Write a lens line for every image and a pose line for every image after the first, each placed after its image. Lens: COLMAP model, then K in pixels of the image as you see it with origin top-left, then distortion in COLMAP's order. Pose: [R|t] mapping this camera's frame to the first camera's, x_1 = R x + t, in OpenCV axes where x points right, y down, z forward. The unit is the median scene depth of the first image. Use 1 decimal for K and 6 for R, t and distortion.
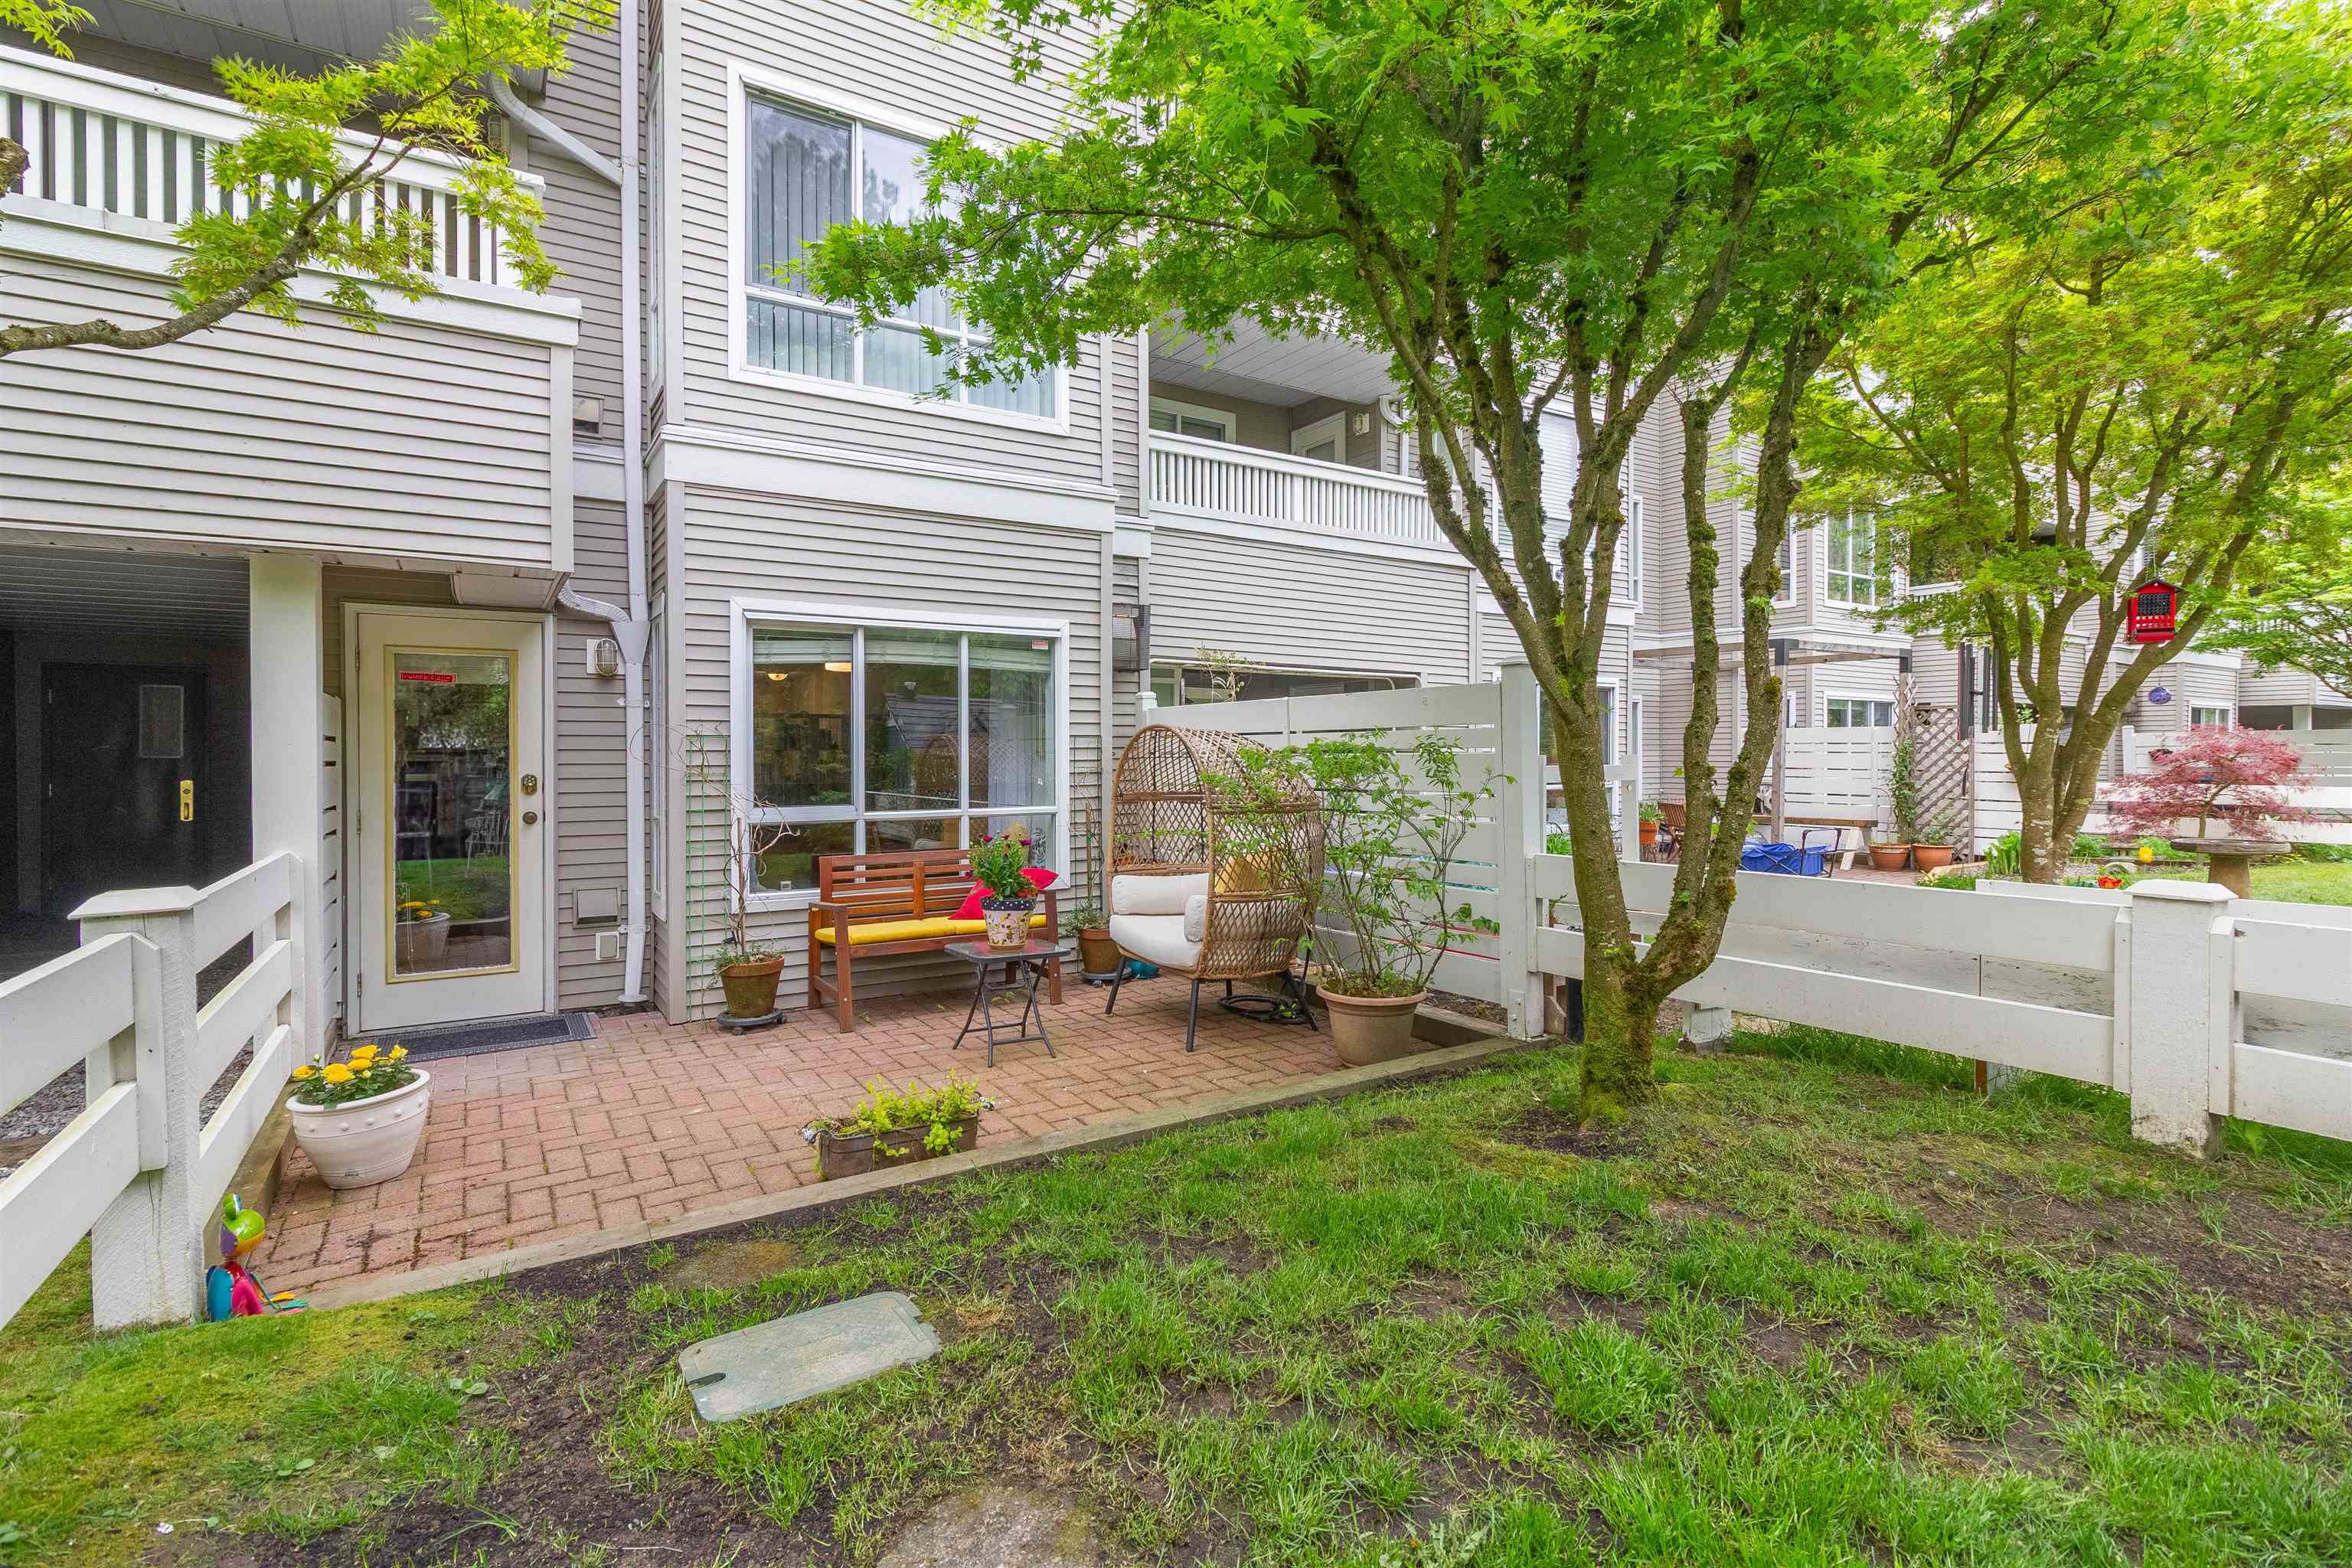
lens RADIAL K [[1085.5, 0, 1165.0], [0, 1085.5, 765.1], [0, 0, 1]] dist [0.001253, 0.000501]
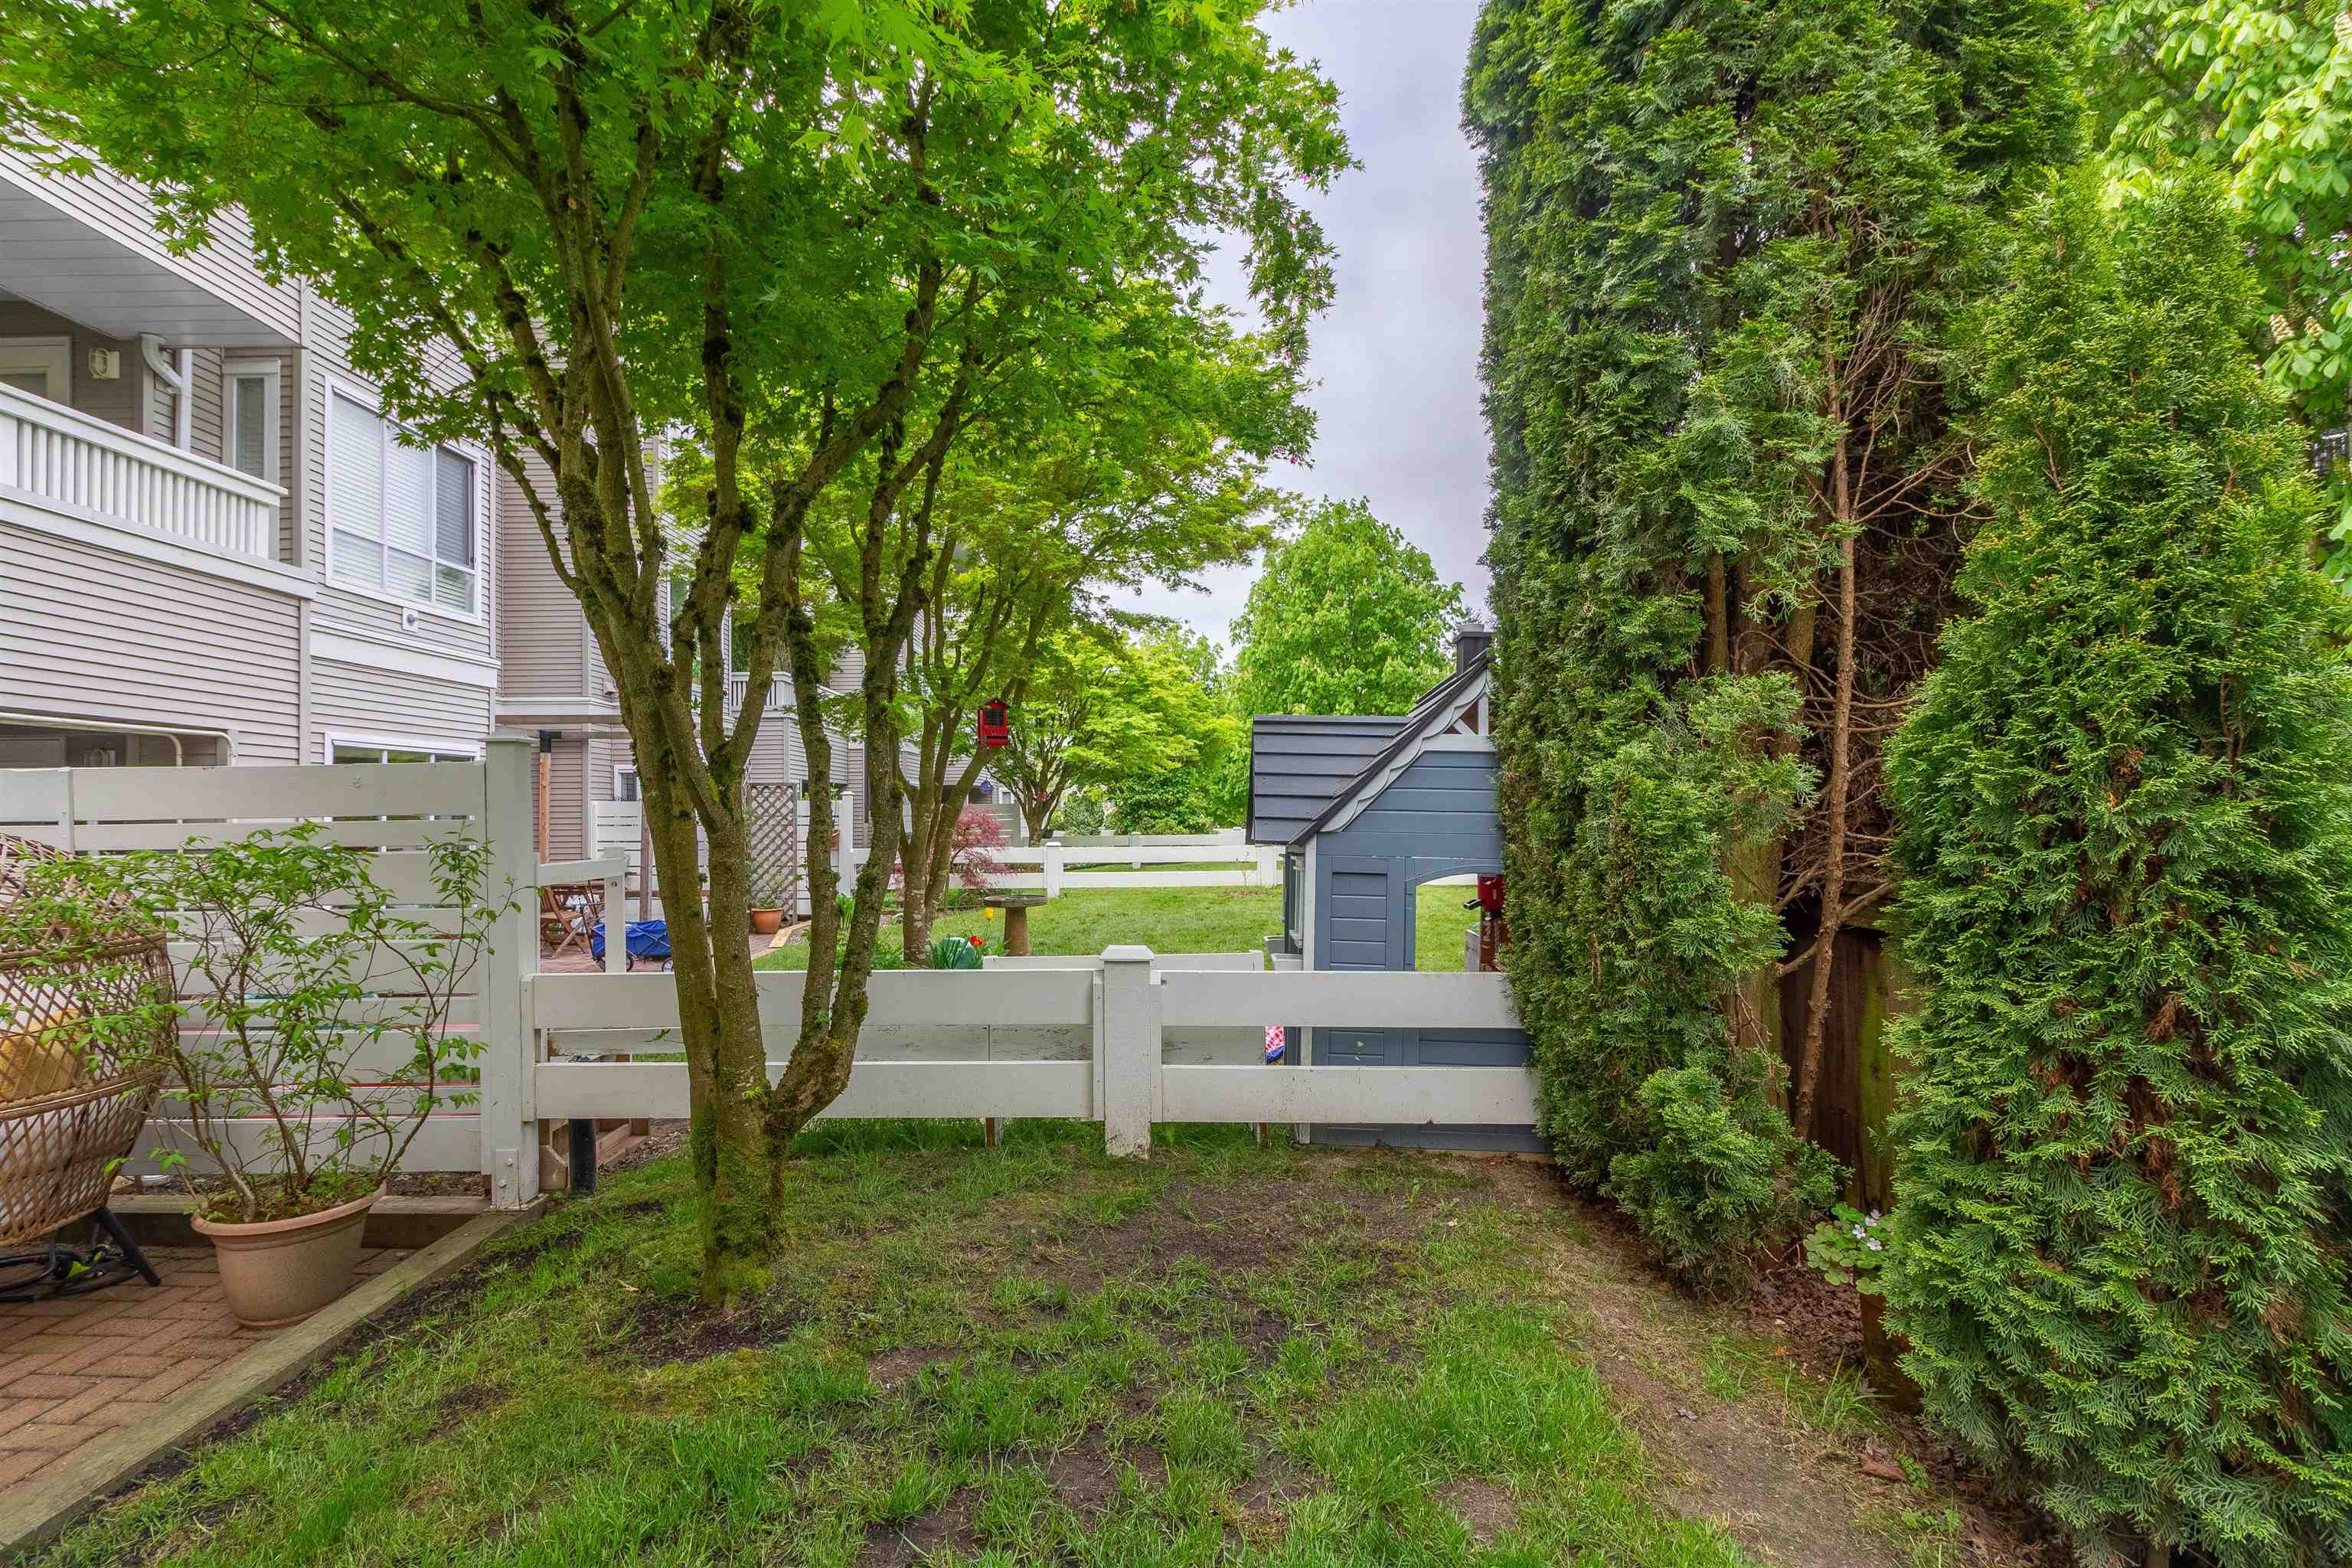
lens RADIAL K [[1124.0, 0, 1101.2], [0, 1124.0, 798.0], [0, 0, 1]] dist [0.003821, 0.000662]
pose [[0.564548, 0.006257, 0.825376, -0.114083], [0.017201, 0.999665, -0.019344, -0.026975], [-0.825221, 0.025118, 0.564252, 0.165905]]
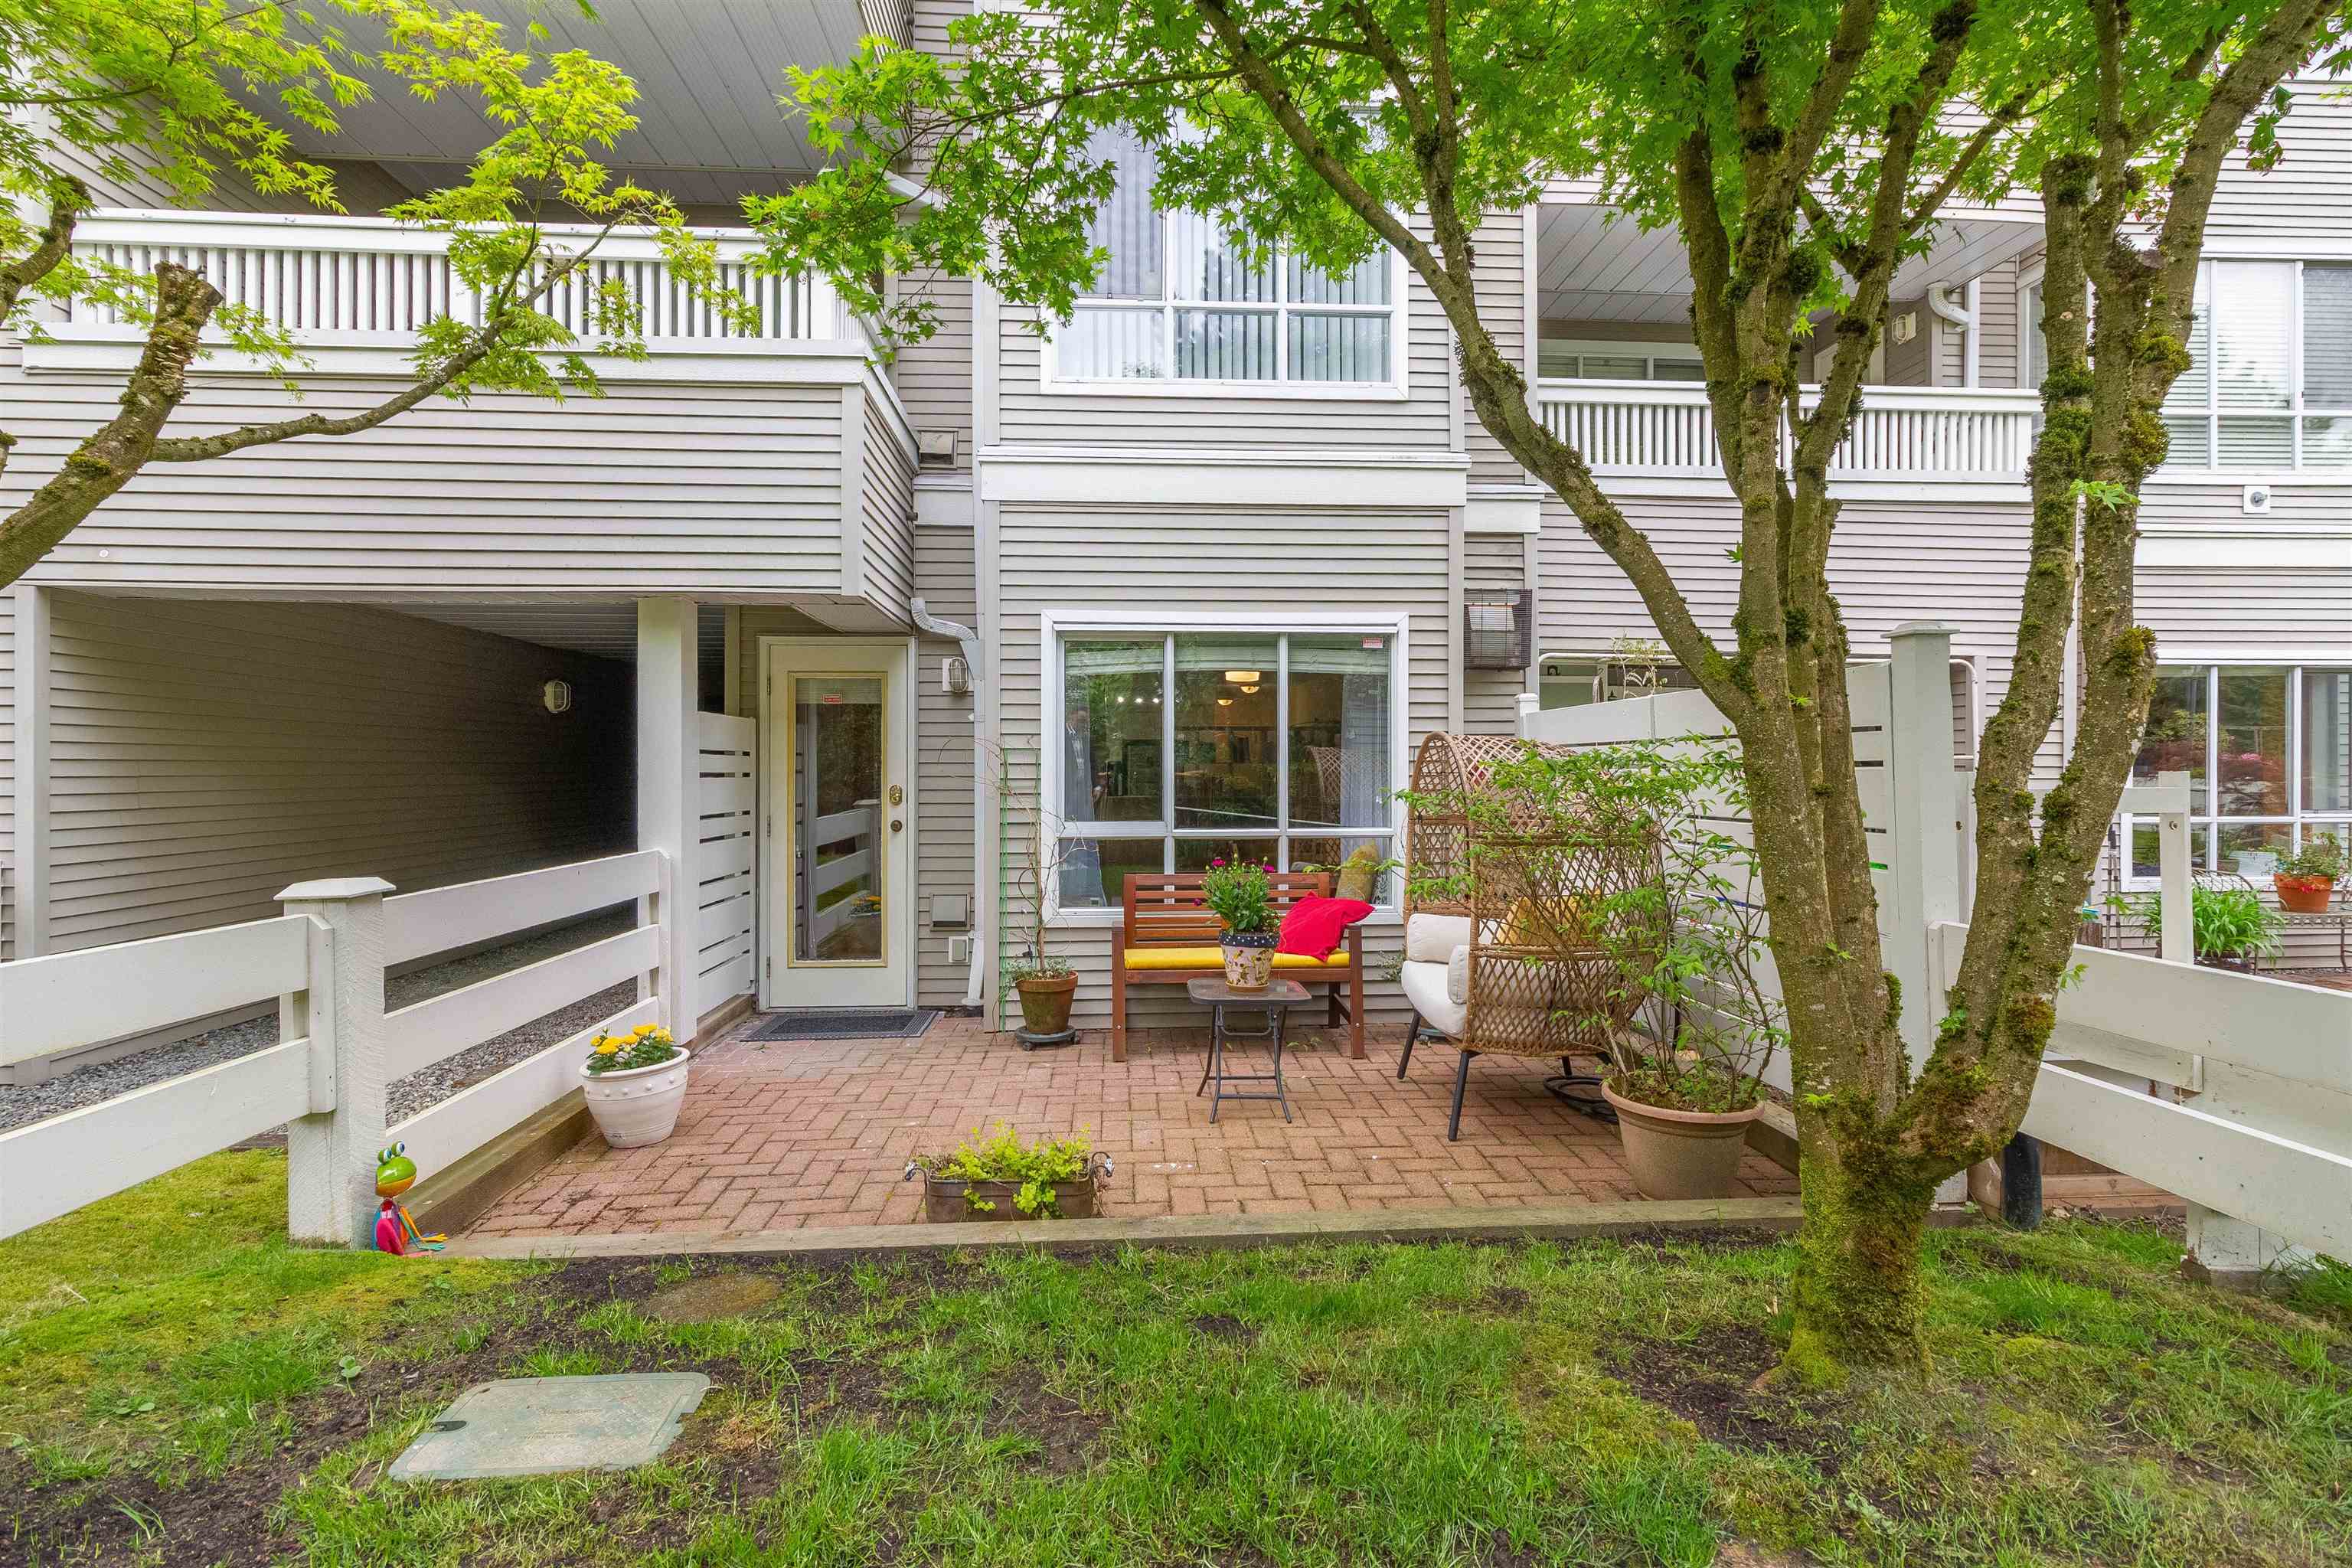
lens RADIAL K [[1131.7, 0, 1190.2], [0, 1131.7, 761.2], [0, 0, 1]] dist [0.000857, 0.001498]
pose [[0.879340, -0.000456, -0.476194, 0.262291], [-0.006743, 0.999887, -0.013409, -0.003146], [0.476147, 0.015002, 0.879238, 0.179561]]
